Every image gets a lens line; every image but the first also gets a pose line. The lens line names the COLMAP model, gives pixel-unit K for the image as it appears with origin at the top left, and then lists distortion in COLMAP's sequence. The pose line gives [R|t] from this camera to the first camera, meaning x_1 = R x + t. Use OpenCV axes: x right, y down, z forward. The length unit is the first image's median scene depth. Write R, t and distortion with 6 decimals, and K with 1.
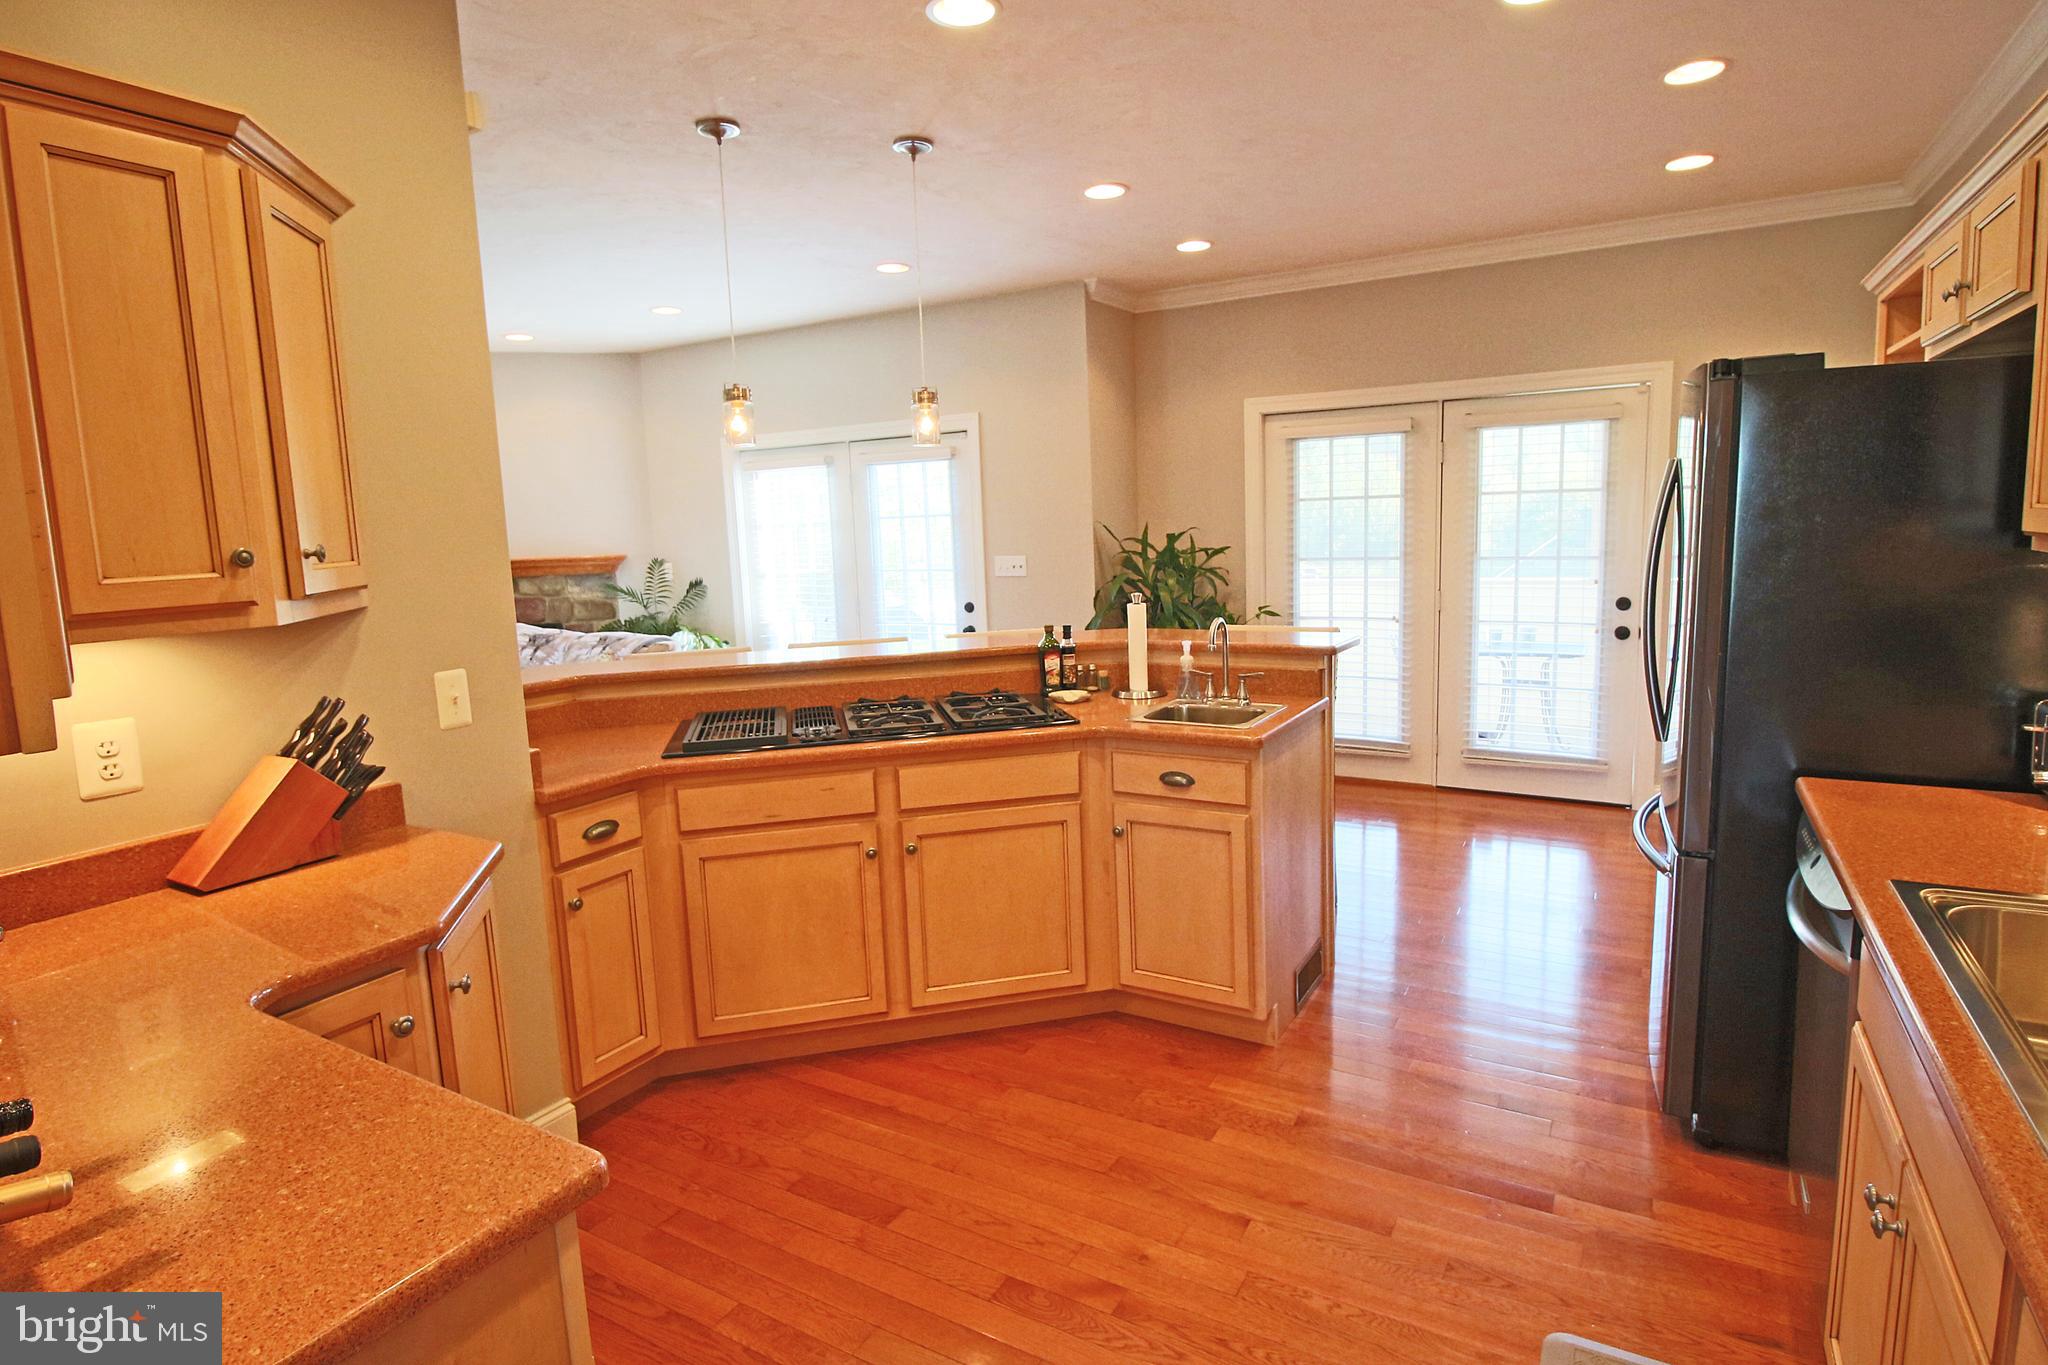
lens RADIAL K [[1056.9, 0, 1013.0], [0, 1056.9, 688.7], [0, 0, 1]] dist [-0.000951, -0.010251]
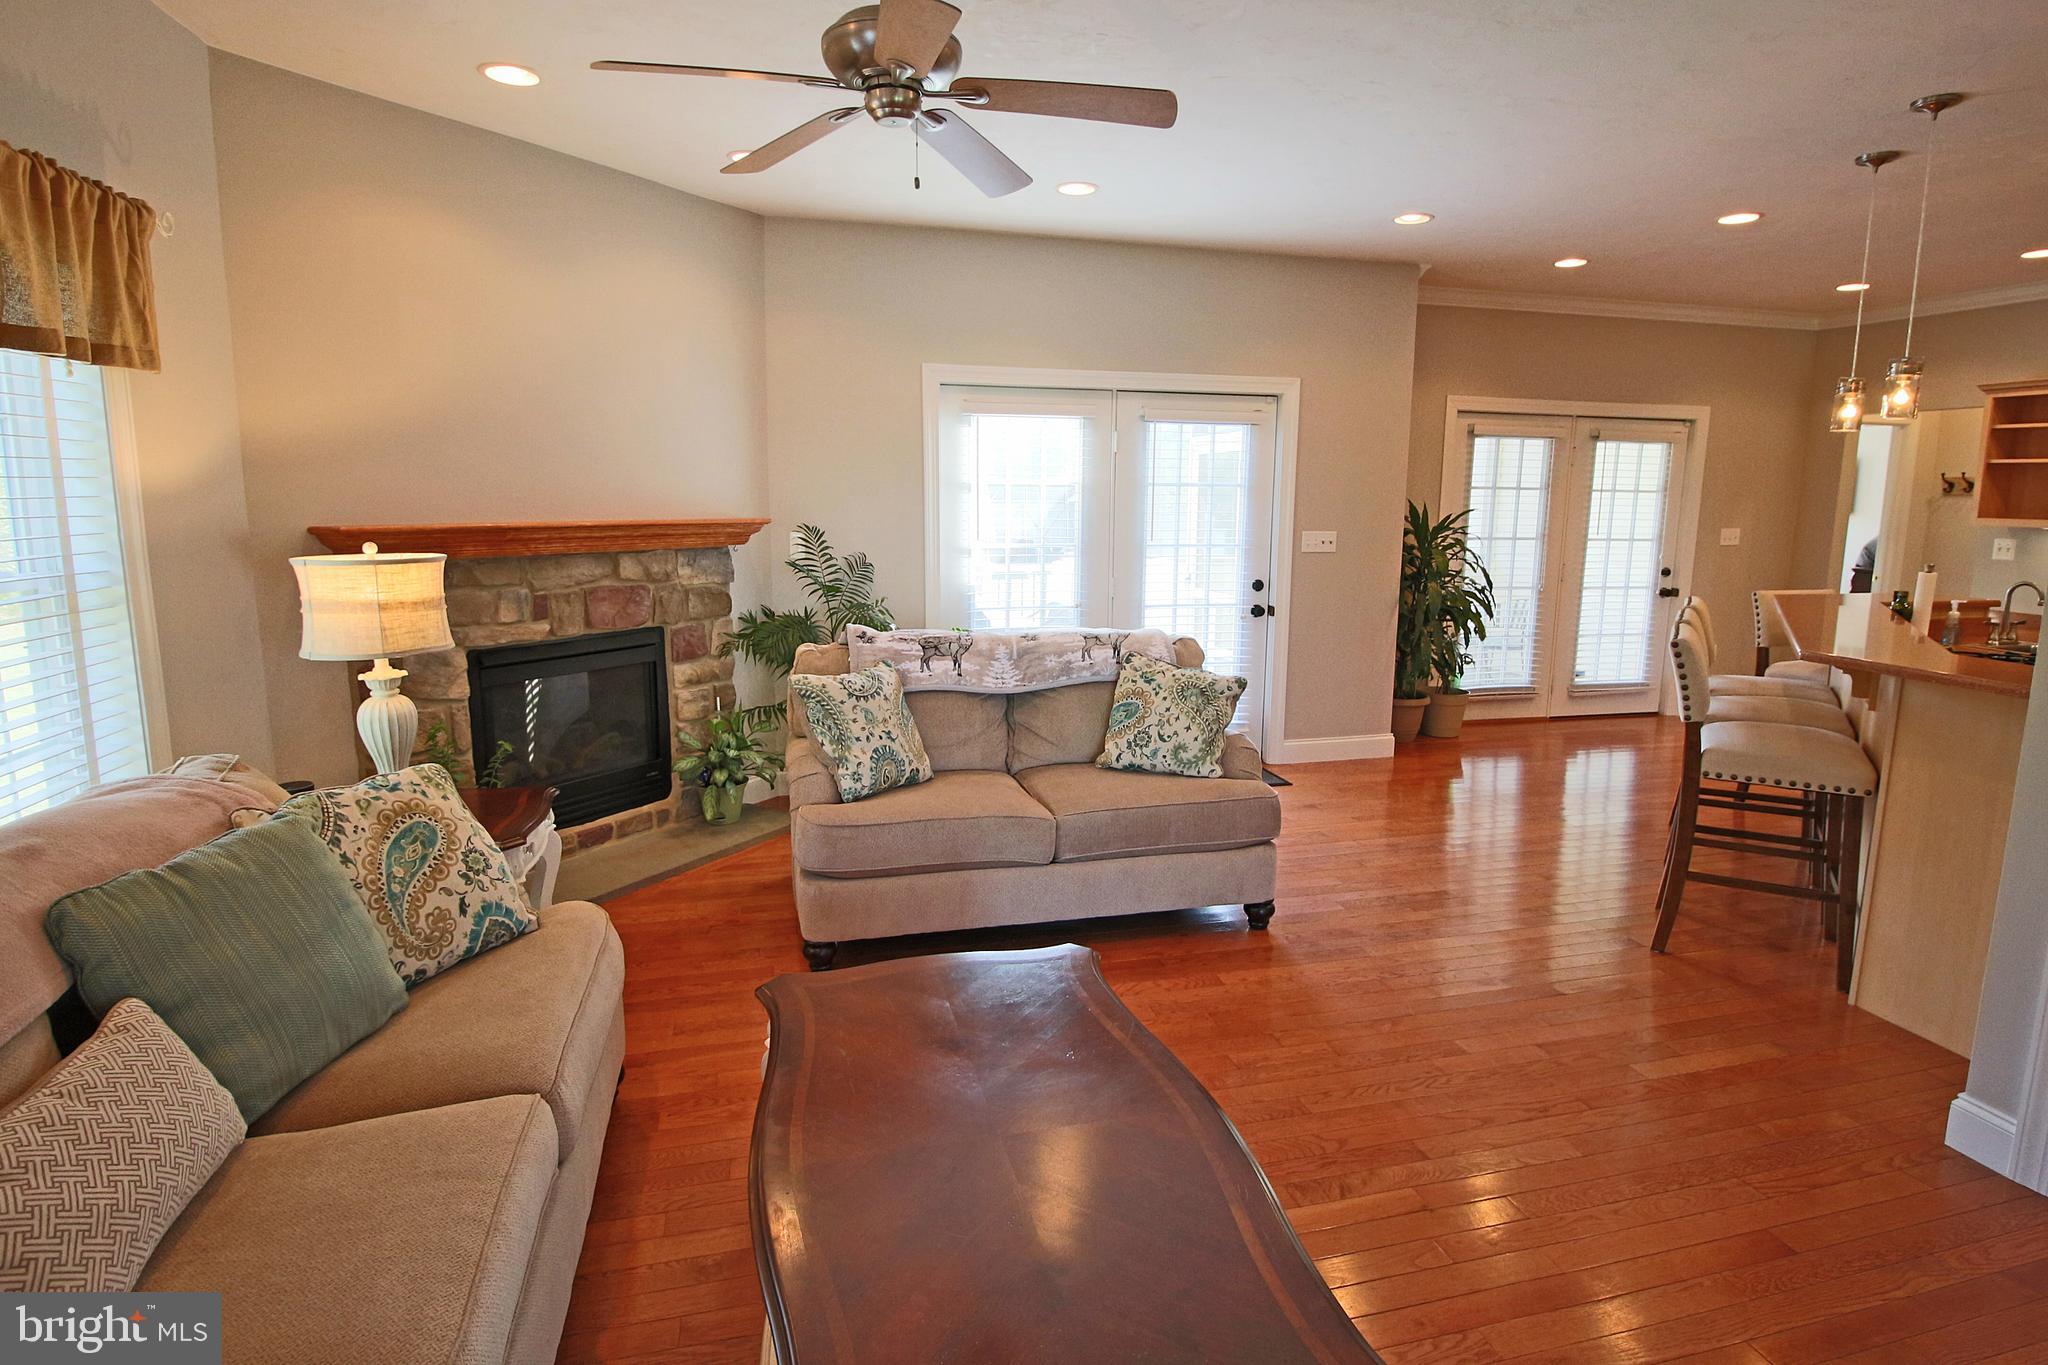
lens RADIAL K [[1056.9, 0, 1039.8], [0, 1056.9, 656.3], [0, 0, 1]] dist [-0.000951, -0.010251]
pose [[0.709969, -0.065635, 0.701168, -0.900804], [0.075036, 0.997030, 0.017351, -0.048344], [-0.700224, 0.040294, 0.712785, 0.508102]]
